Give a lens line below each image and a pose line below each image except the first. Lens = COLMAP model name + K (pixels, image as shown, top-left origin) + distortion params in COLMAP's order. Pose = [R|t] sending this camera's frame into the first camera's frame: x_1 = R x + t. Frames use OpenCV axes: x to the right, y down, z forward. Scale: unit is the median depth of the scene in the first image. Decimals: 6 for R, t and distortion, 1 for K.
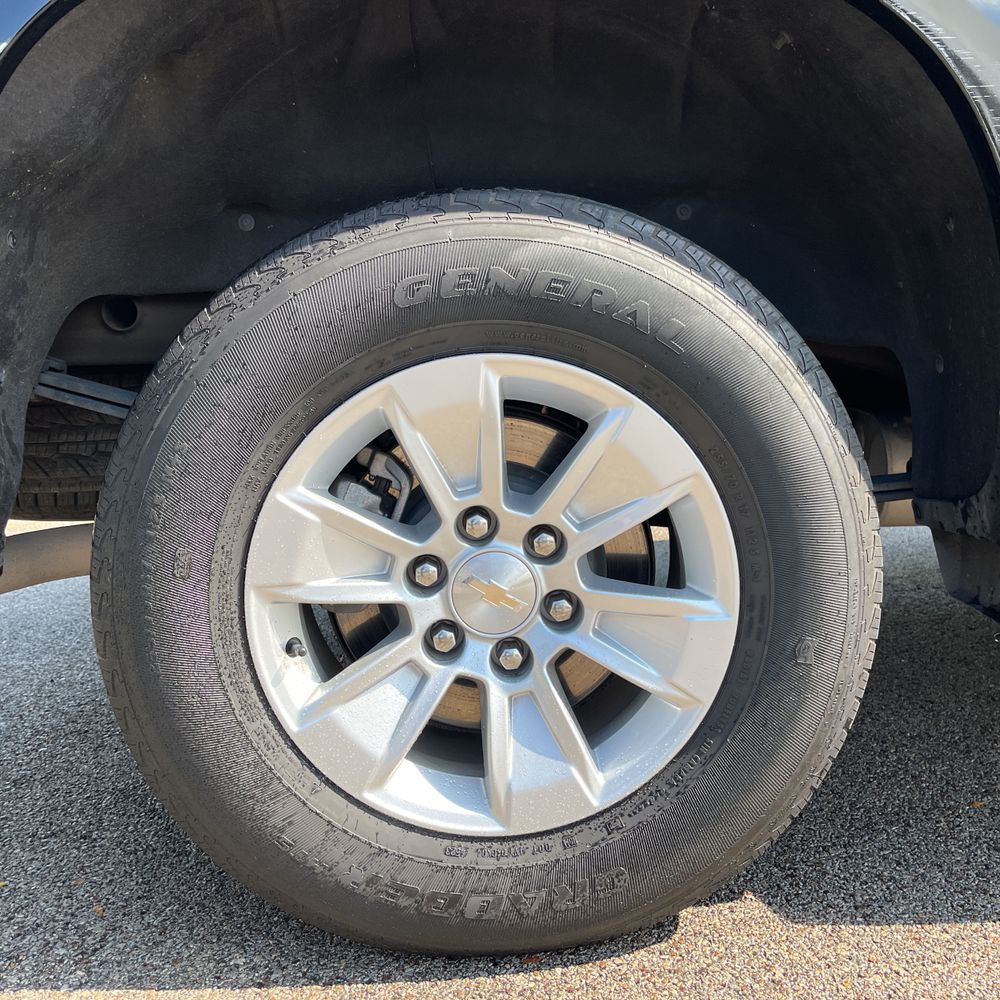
lens RADIAL K [[1088.7, 0, 501.6], [0, 1088.7, 509.4], [0, 0, 1]] dist [0.043398, -0.030060]
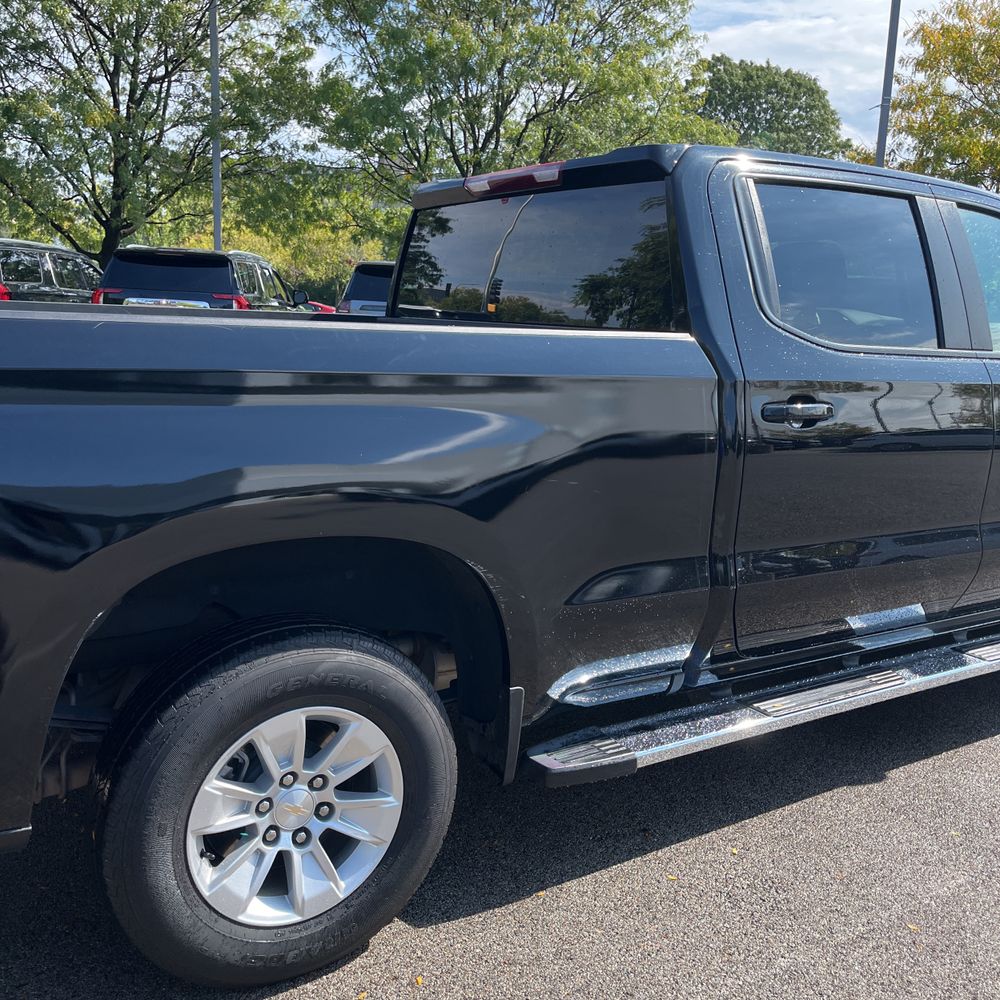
lens RADIAL K [[1079.2, 0, 492.0], [0, 1079.2, 503.0], [0, 0, 1]] dist [0.053775, -0.060328]
pose [[0.869595, -0.034320, 0.492571, -0.694052], [0.017099, 0.999076, 0.039424, -0.595658], [-0.493469, -0.025861, 0.869379, -1.008863]]
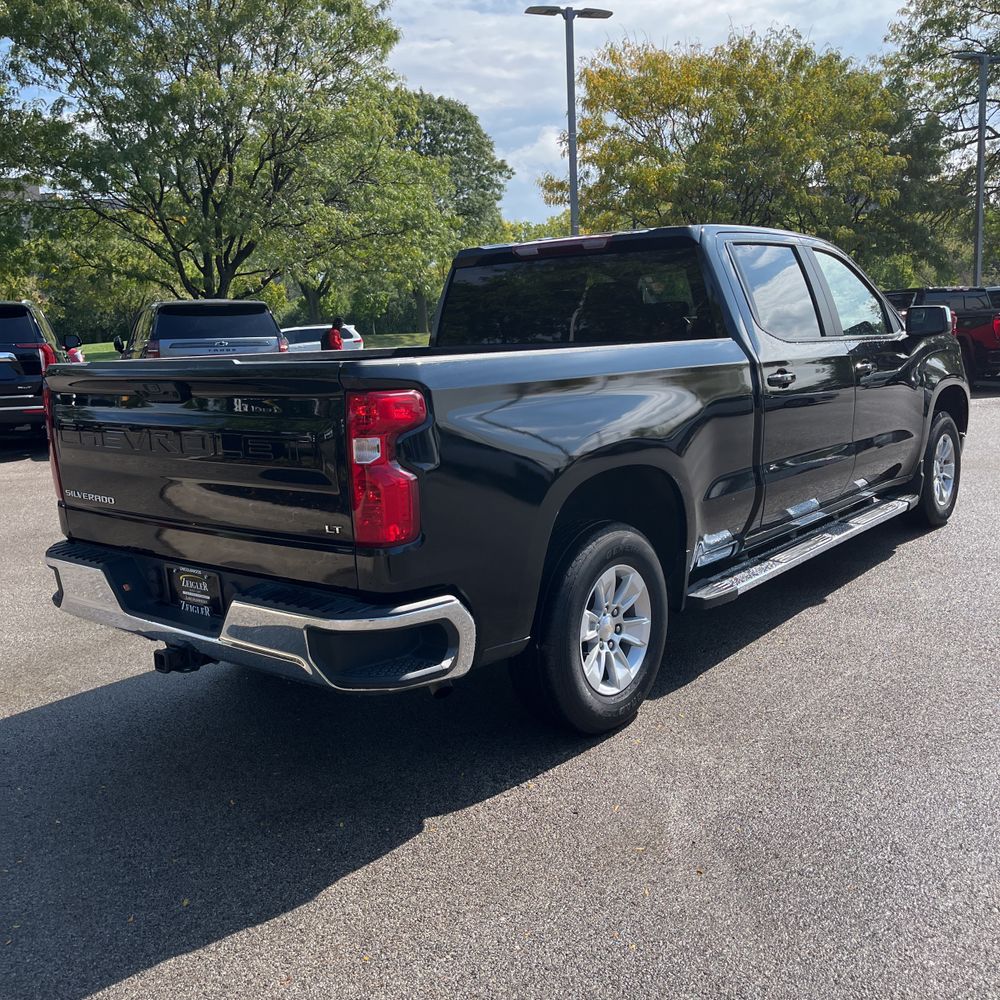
lens RADIAL K [[1149.8, 0, 501.0], [0, 1149.8, 502.4], [0, 0, 1]] dist [0.070278, 0.042891]
pose [[0.645483, -0.120449, 0.754218, -3.117727], [0.137073, 0.989722, 0.040747, -0.549299], [-0.751374, 0.077082, 0.655359, -1.299234]]
